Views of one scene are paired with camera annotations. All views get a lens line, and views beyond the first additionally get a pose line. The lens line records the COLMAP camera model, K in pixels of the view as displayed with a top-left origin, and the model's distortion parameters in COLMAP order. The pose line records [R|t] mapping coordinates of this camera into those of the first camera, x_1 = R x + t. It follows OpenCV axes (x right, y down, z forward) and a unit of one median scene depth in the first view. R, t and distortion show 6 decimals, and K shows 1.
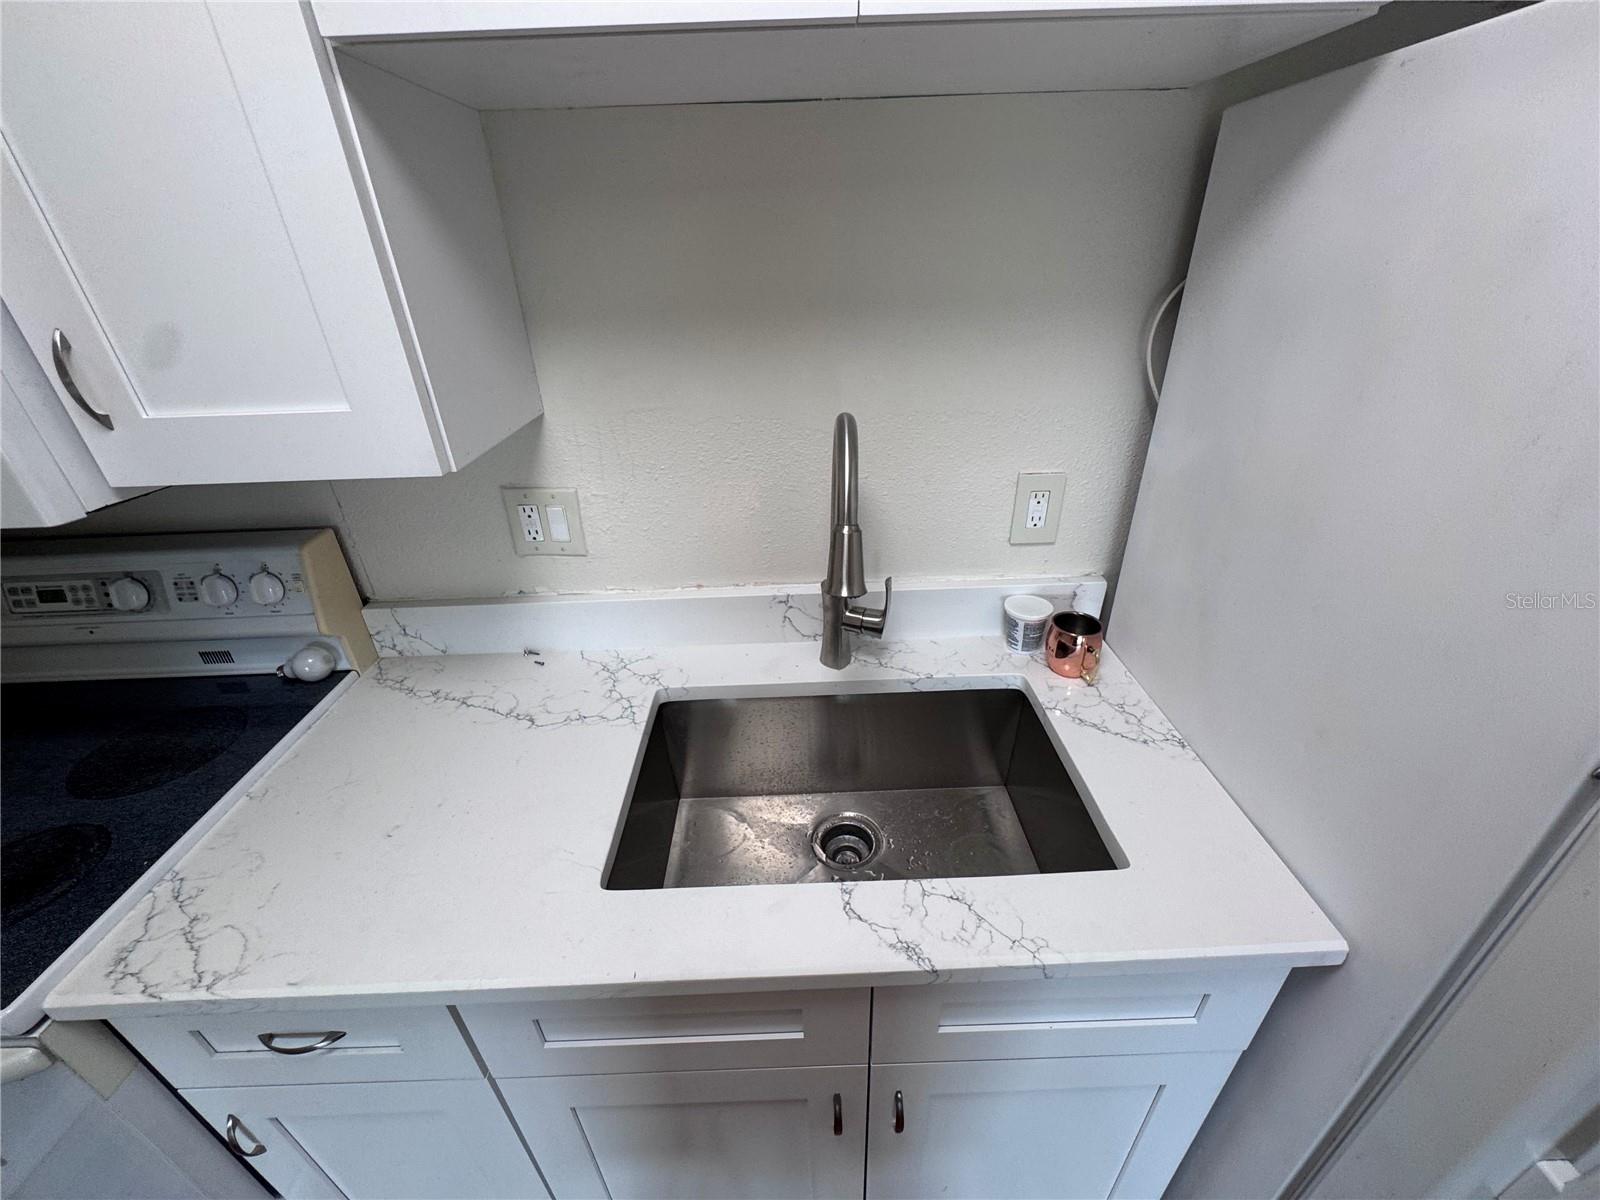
lens RADIAL K [[642.6, 0, 801.9], [0, 642.6, 602.4], [0, 0, 1]] dist [-0.004968, 0.000736]
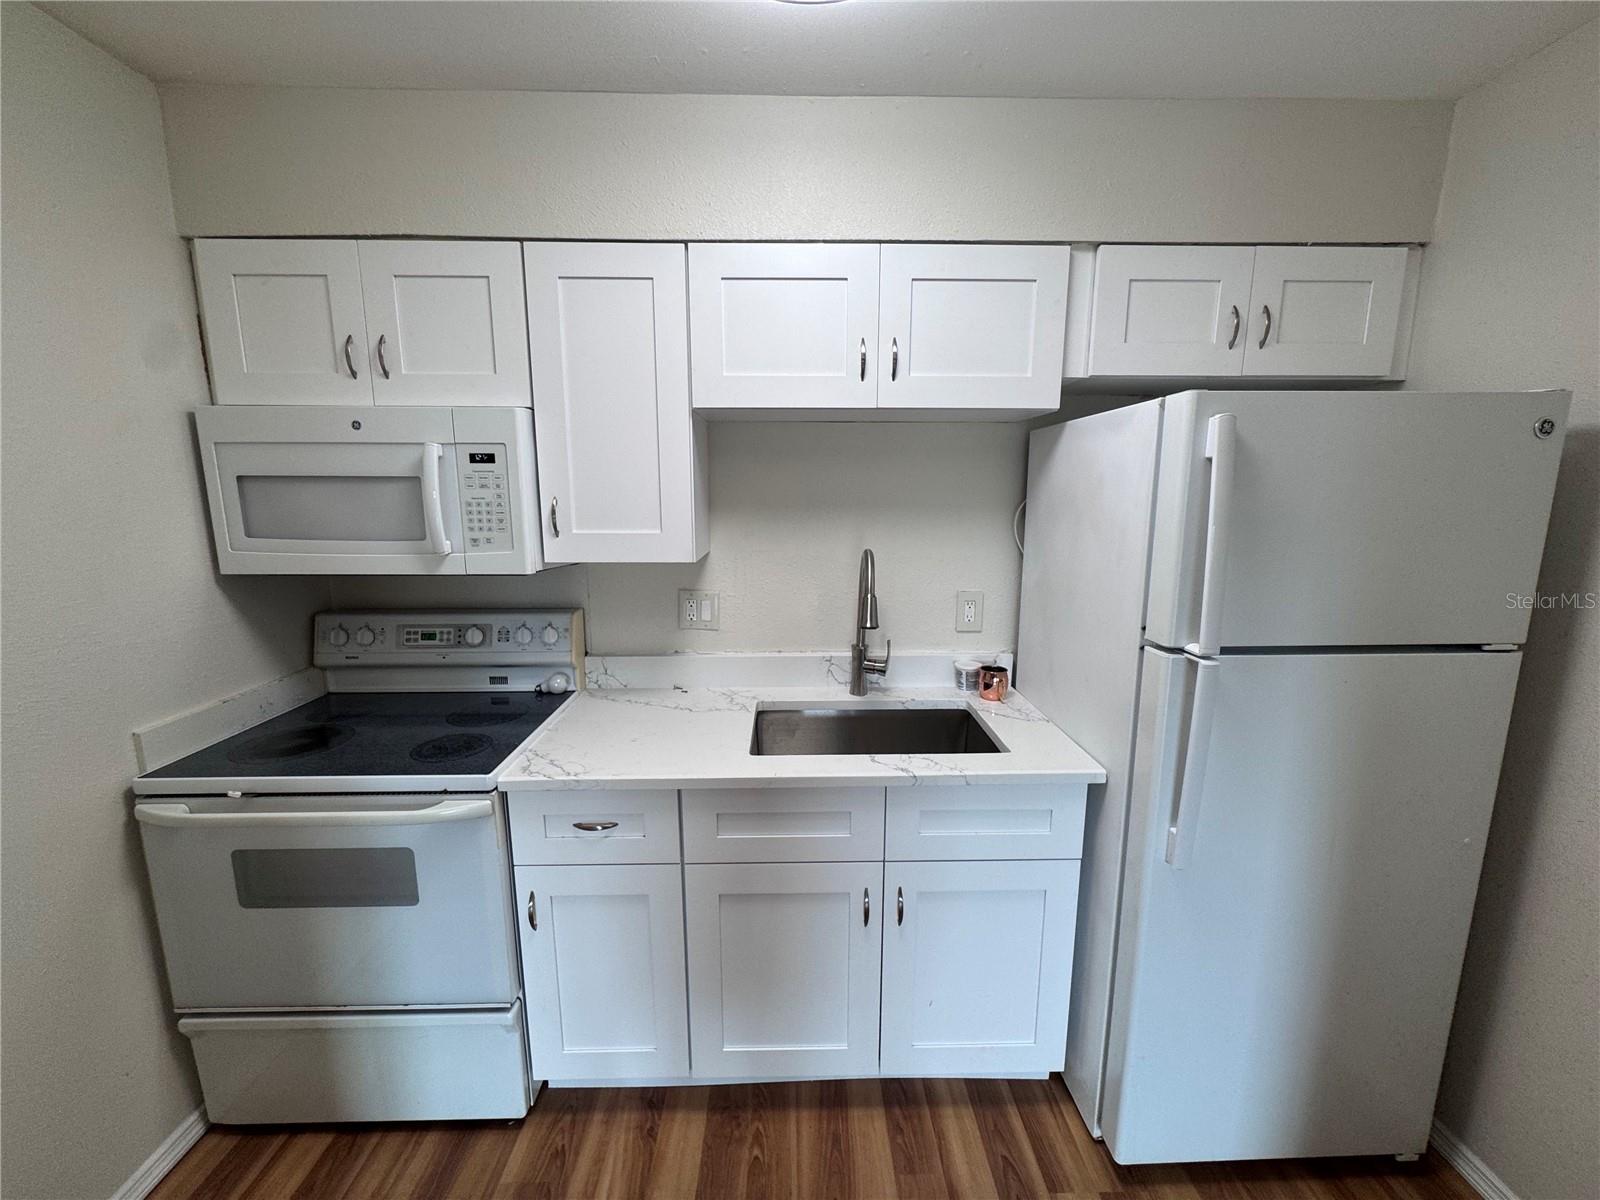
lens RADIAL K [[642.6, 0, 801.1], [0, 642.6, 600.7], [0, 0, 1]] dist [-0.004968, 0.000736]
pose [[0.999548, 0.029924, 0.003045, -0.121830], [-0.027291, 0.944798, -0.326515, 0.450476], [-0.012648, 0.326284, 0.945187, -0.753243]]
